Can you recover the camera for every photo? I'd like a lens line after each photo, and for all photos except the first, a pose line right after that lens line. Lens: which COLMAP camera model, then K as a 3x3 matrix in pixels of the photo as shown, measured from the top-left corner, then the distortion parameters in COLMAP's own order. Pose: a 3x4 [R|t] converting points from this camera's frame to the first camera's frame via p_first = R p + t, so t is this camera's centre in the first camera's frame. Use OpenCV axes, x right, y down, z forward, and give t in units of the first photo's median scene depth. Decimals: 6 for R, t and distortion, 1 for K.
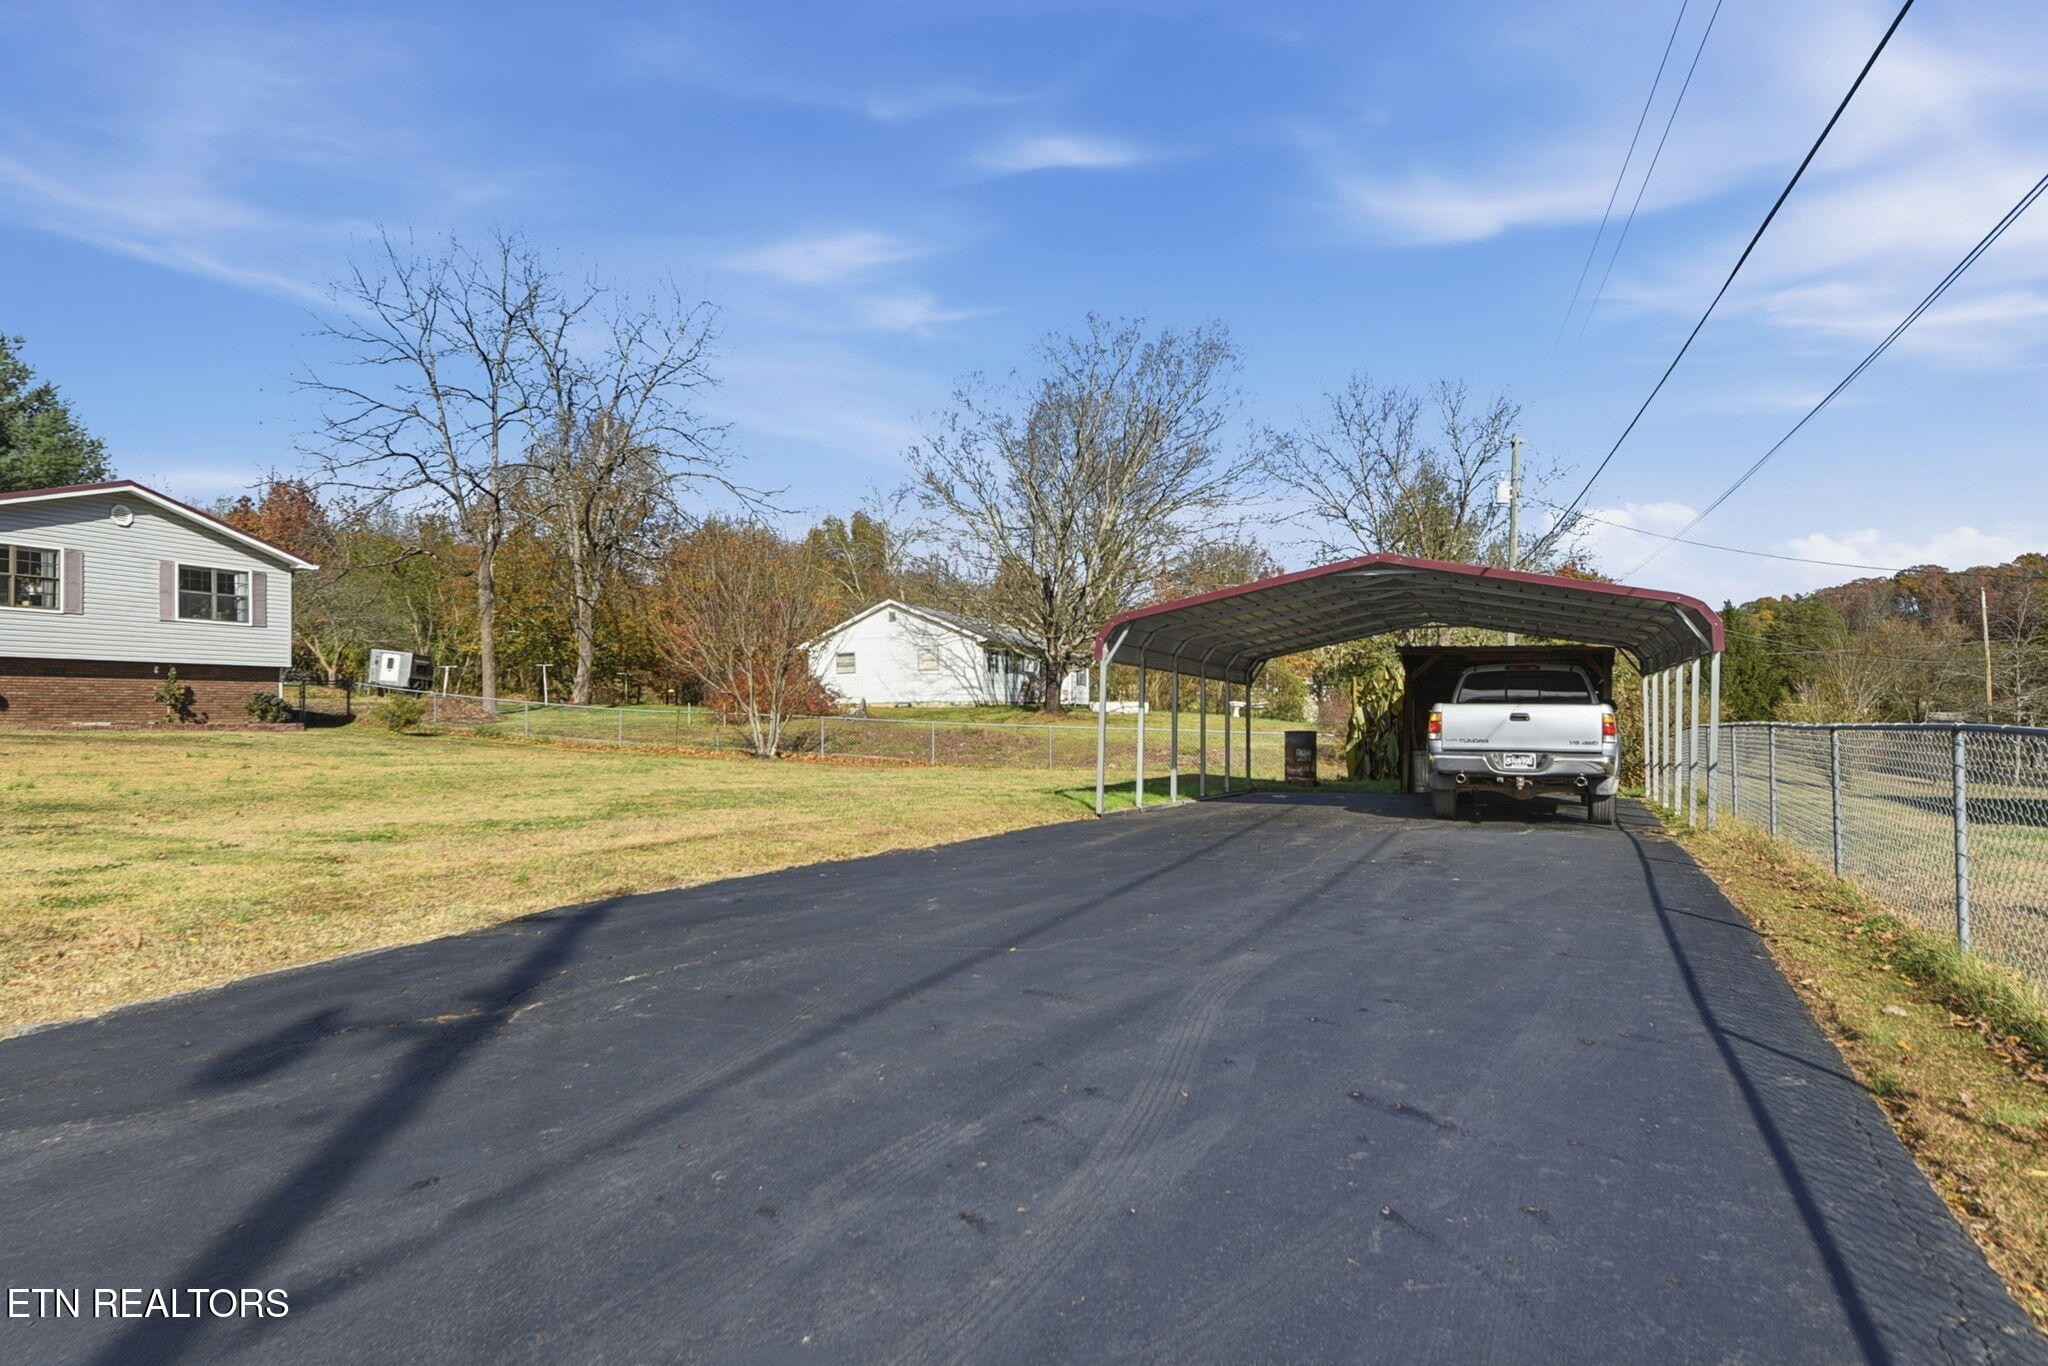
lens RADIAL K [[1198.3, 0, 1025.4], [0, 1198.3, 693.0], [0, 0, 1]] dist [0.001763, 0.000612]
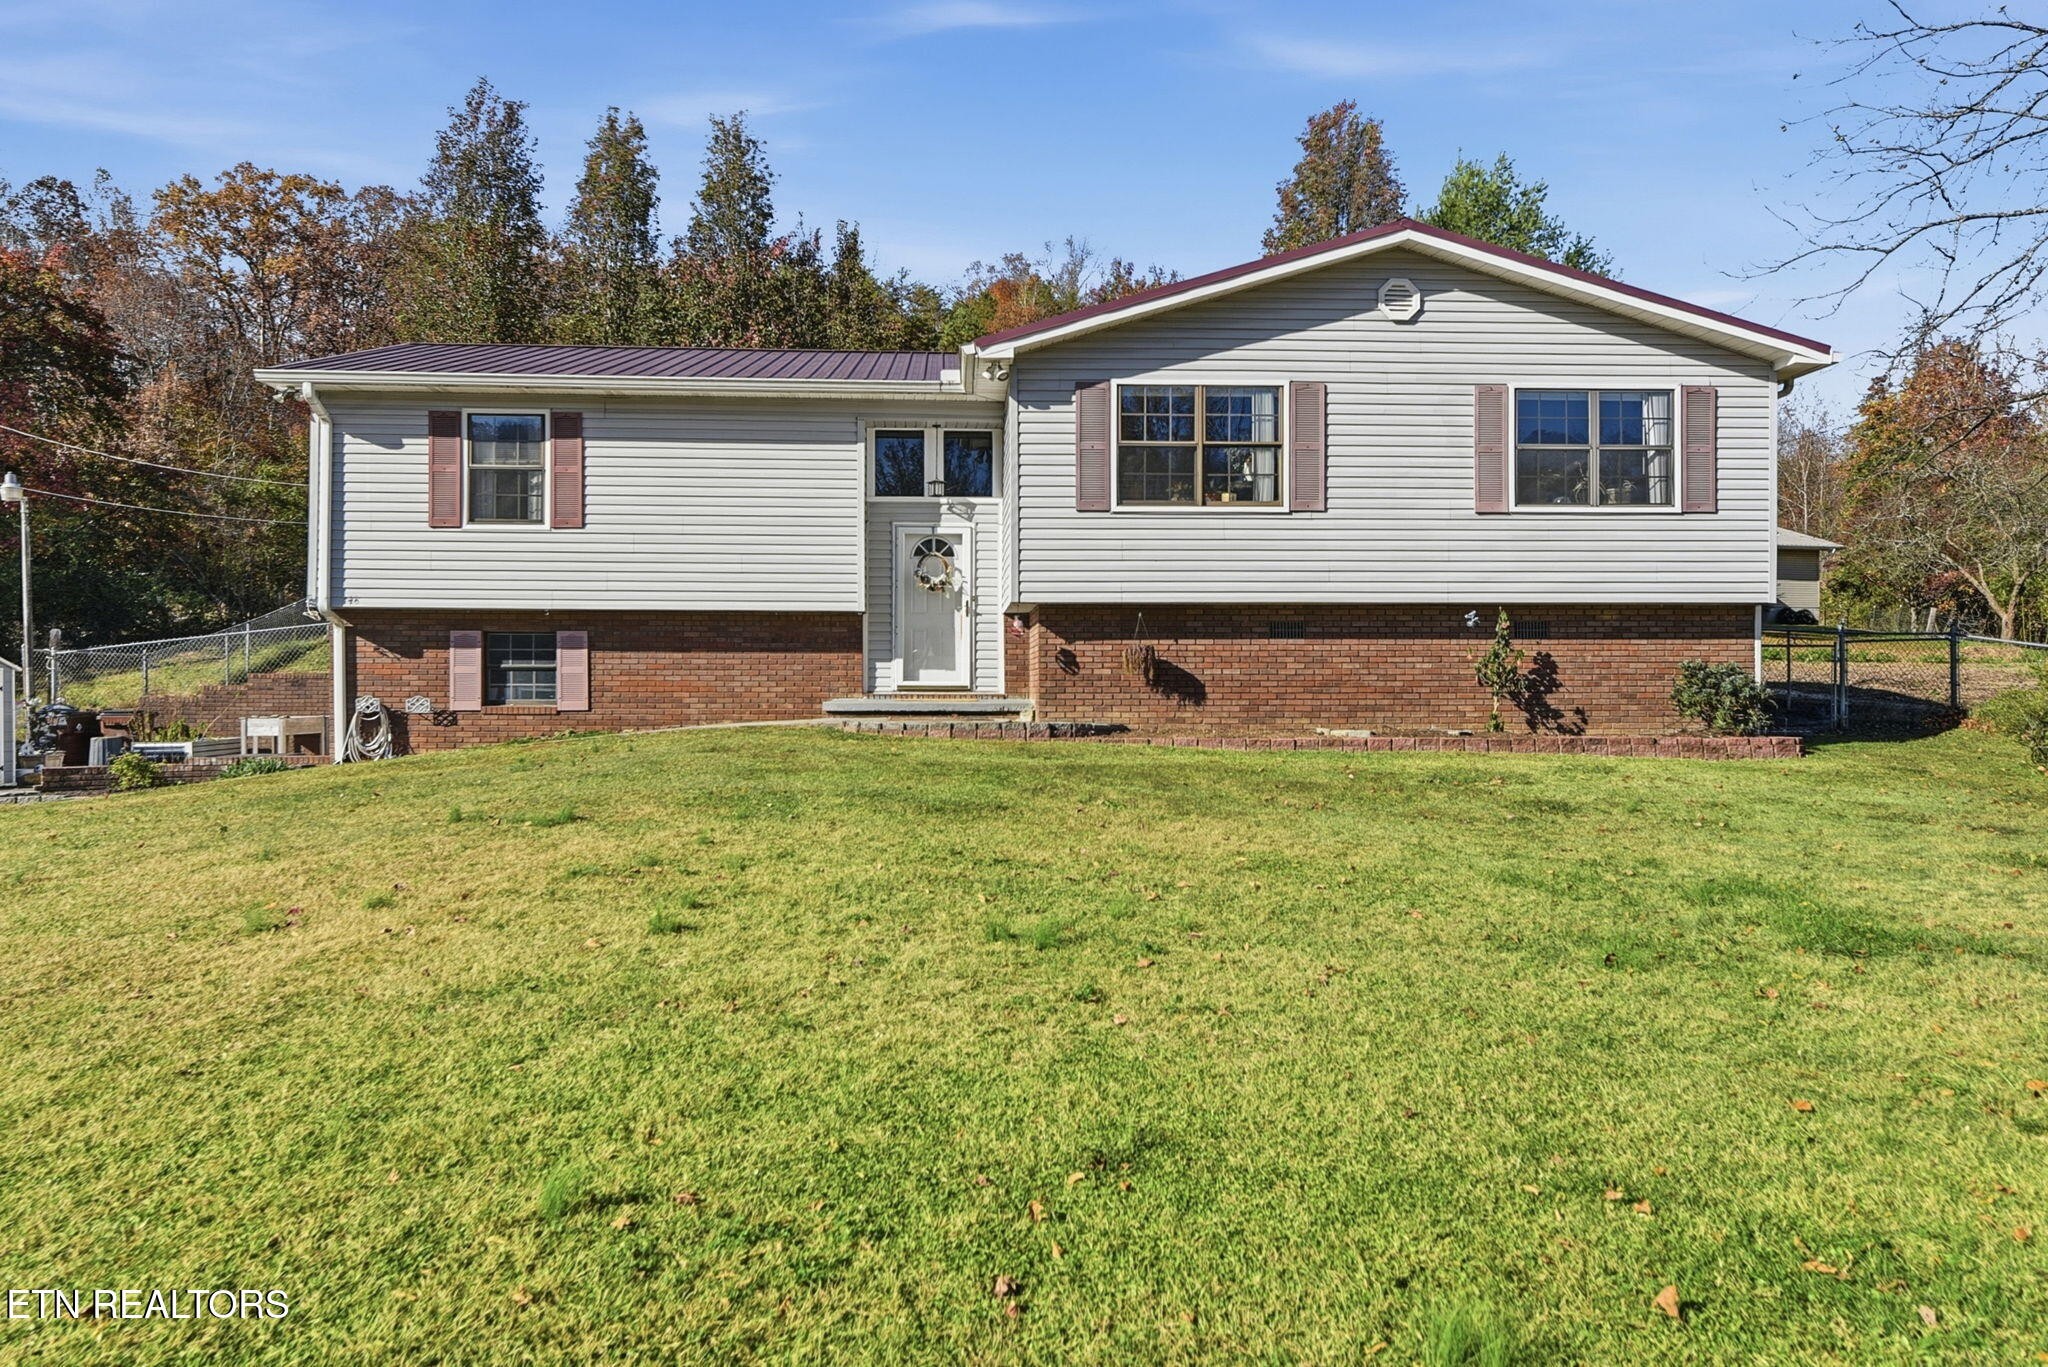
lens RADIAL K [[1348.4, 0, 1024.0], [0, 1348.4, 683.5], [0, 0, 1]] dist [0.004145, 0.001244]
pose [[0.375872, 0.009652, -0.926621, -0.289474], [0.013364, 0.999785, 0.015835, -0.004599], [0.926575, -0.018335, 0.375663, 0.616819]]
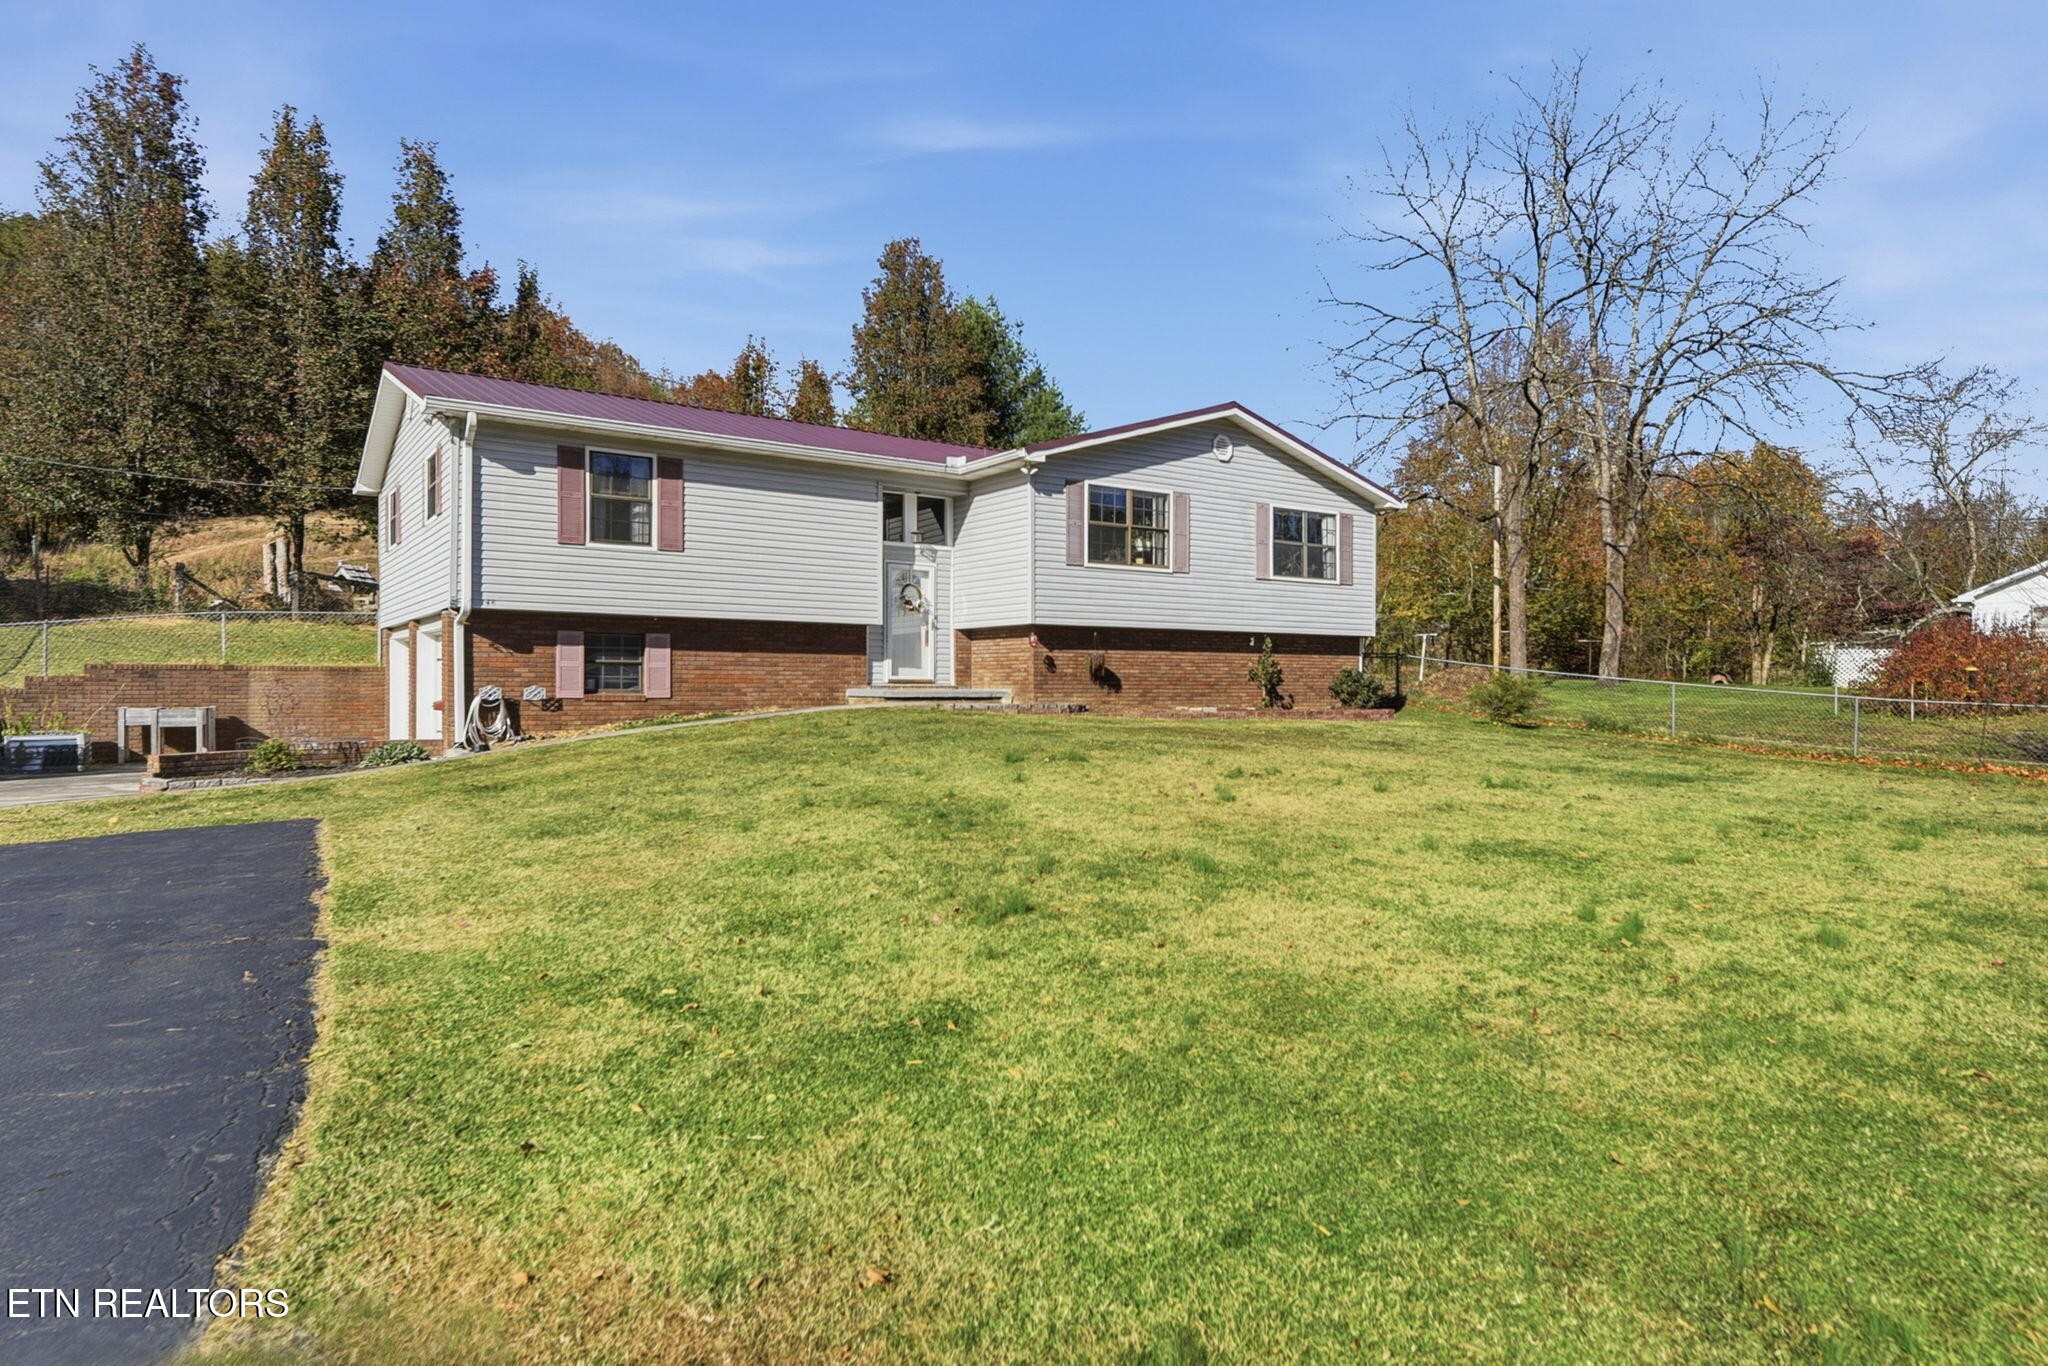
lens RADIAL K [[1198.3, 0, 1025.4], [0, 1198.3, 693.0], [0, 0, 1]] dist [0.001763, 0.000612]
pose [[0.809492, 0.015979, -0.586914, -0.367102], [-0.000565, 0.999650, 0.026437, -0.005903], [0.587131, -0.021069, 0.809218, 0.259789]]
